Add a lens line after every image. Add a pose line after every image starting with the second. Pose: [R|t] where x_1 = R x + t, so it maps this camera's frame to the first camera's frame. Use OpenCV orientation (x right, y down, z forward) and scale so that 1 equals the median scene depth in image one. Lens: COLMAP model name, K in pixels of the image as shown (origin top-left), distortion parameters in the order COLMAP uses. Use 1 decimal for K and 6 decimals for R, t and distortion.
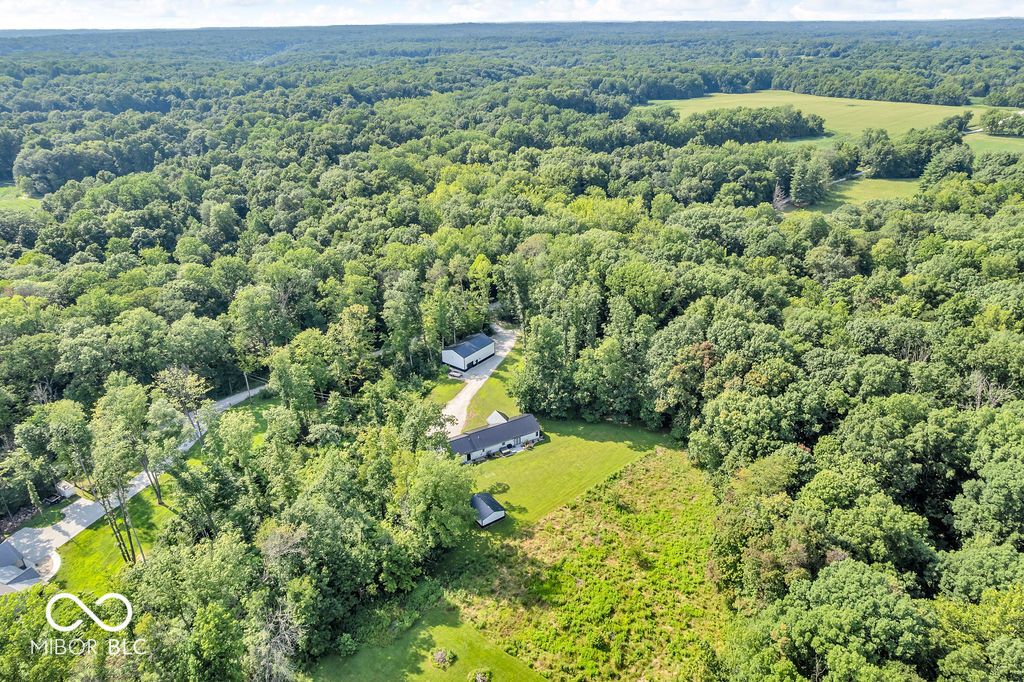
lens RADIAL K [[671.0, 0, 485.0], [0, 671.0, 344.2], [0, 0, 1]] dist [-0.086262, 0.049847]
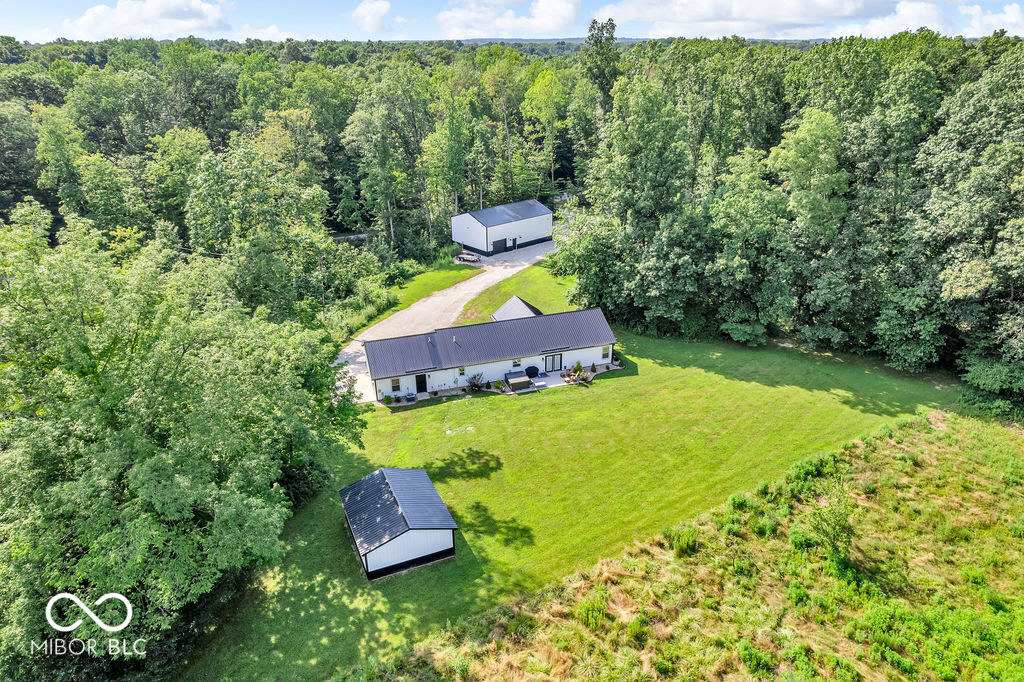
lens RADIAL K [[671.0, 0, 485.0], [0, 671.0, 344.2], [0, 0, 1]] dist [-0.086262, 0.049847]
pose [[0.982961, 0.085368, -0.162787, 0.074120], [-0.088700, 0.995970, -0.013301, 0.146348], [0.160995, 0.027513, 0.986572, 0.610025]]
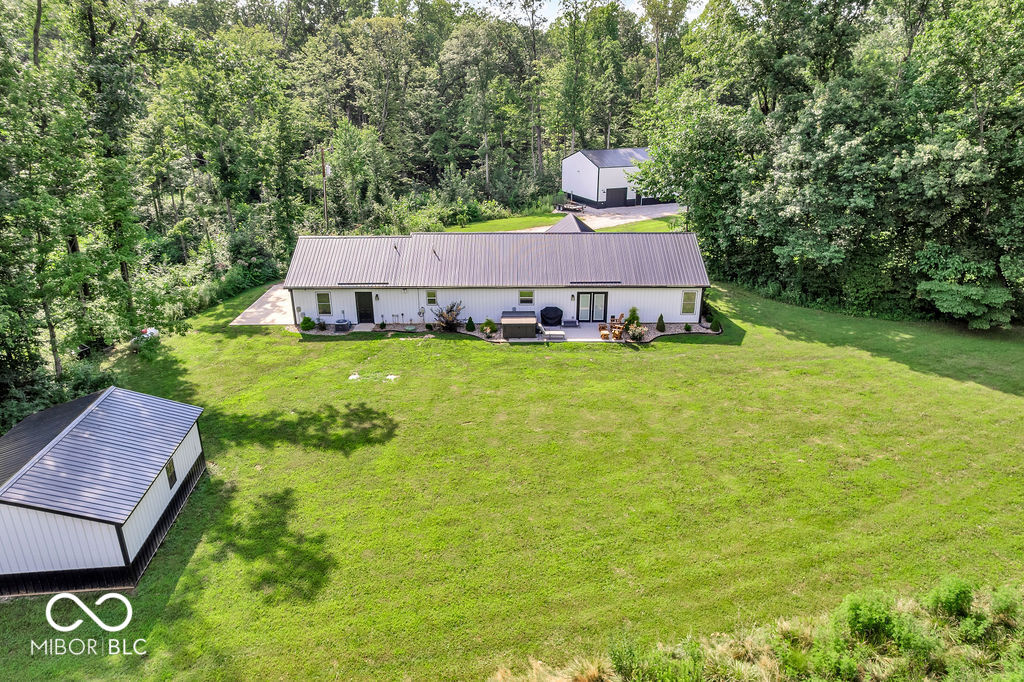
lens RADIAL K [[671.0, 0, 485.0], [0, 671.0, 344.2], [0, 0, 1]] dist [-0.086262, 0.049847]
pose [[0.876210, 0.195518, -0.440488, 0.125262], [-0.223504, 0.974629, -0.011985, 0.173442], [0.426969, 0.108953, 0.897678, 0.789783]]
